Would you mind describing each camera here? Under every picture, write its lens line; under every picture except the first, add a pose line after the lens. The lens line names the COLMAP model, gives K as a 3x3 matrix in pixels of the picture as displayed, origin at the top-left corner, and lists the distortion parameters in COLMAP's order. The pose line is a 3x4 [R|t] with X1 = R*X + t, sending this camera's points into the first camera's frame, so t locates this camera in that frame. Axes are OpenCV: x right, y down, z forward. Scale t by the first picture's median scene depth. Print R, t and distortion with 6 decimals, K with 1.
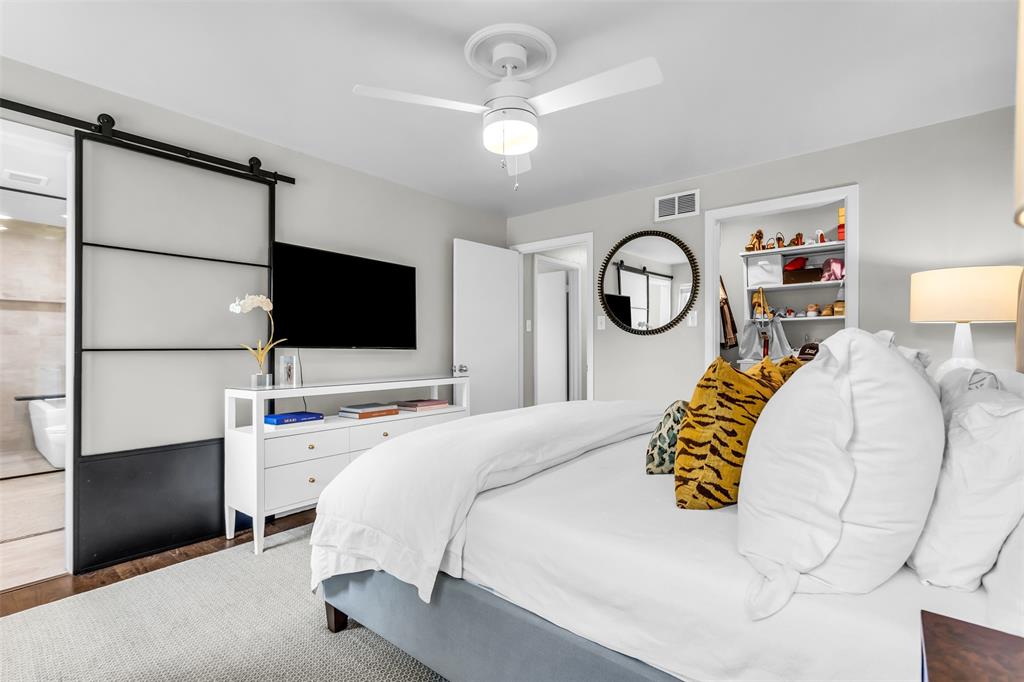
lens RADIAL K [[492.1, 0, 512.8], [0, 492.1, 346.0], [0, 0, 1]] dist [0.001954, -0.000371]
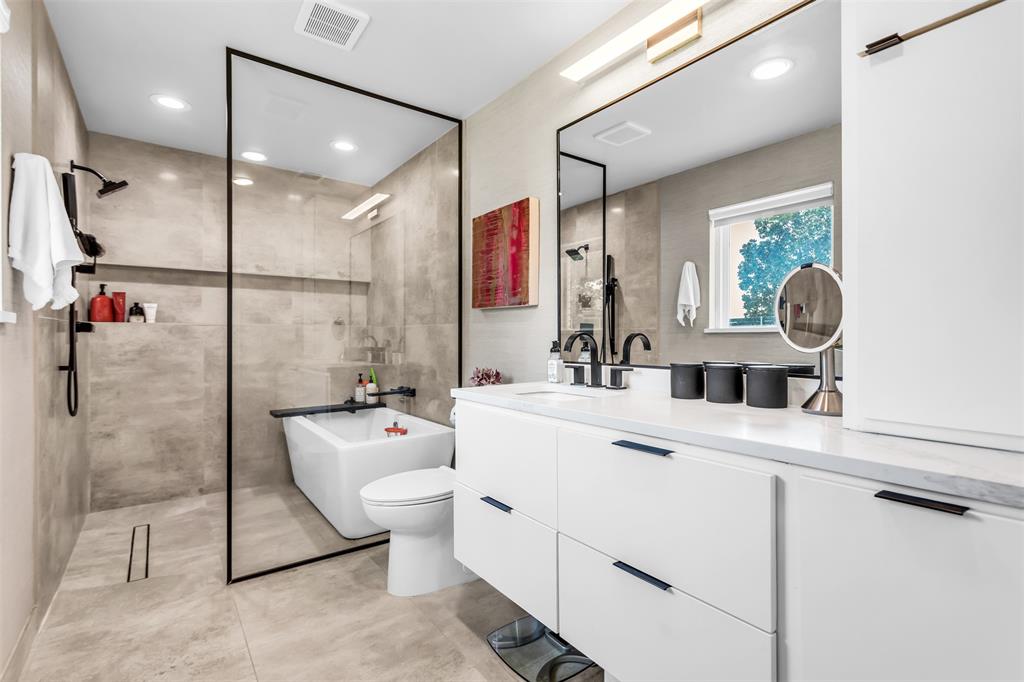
lens RADIAL K [[492.1, 0, 518.3], [0, 492.1, 344.5], [0, 0, 1]] dist [0.001954, -0.000371]
pose [[0.974599, 0.002293, -0.223947, -0.487217], [0.000104, 0.999943, 0.010693, 0.000389], [0.223959, -0.010445, 0.974543, 0.377101]]
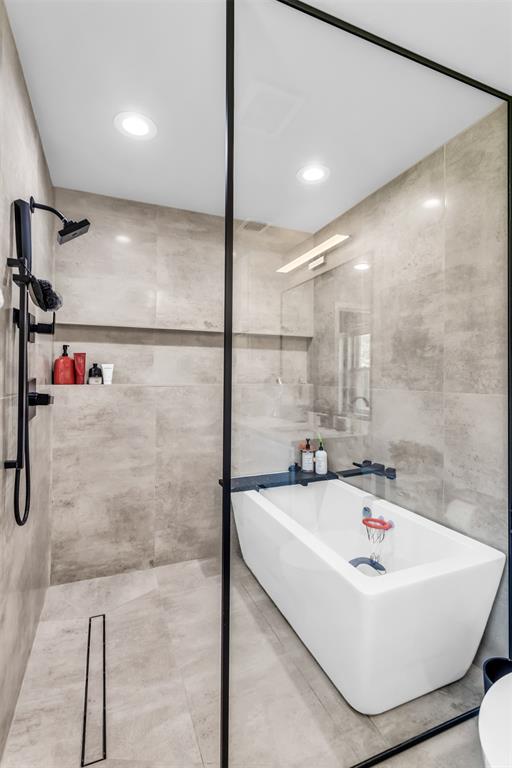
lens RADIAL K [[369.1, 0, 251.6], [0, 369.1, 377.6], [0, 0, 1]] dist [0.001954, -0.000371]
pose [[0.888210, 0.006129, -0.459397, -0.730793], [-0.006881, 0.999976, 0.000038, -0.031047], [0.459386, 0.003128, 0.888231, 0.571989]]
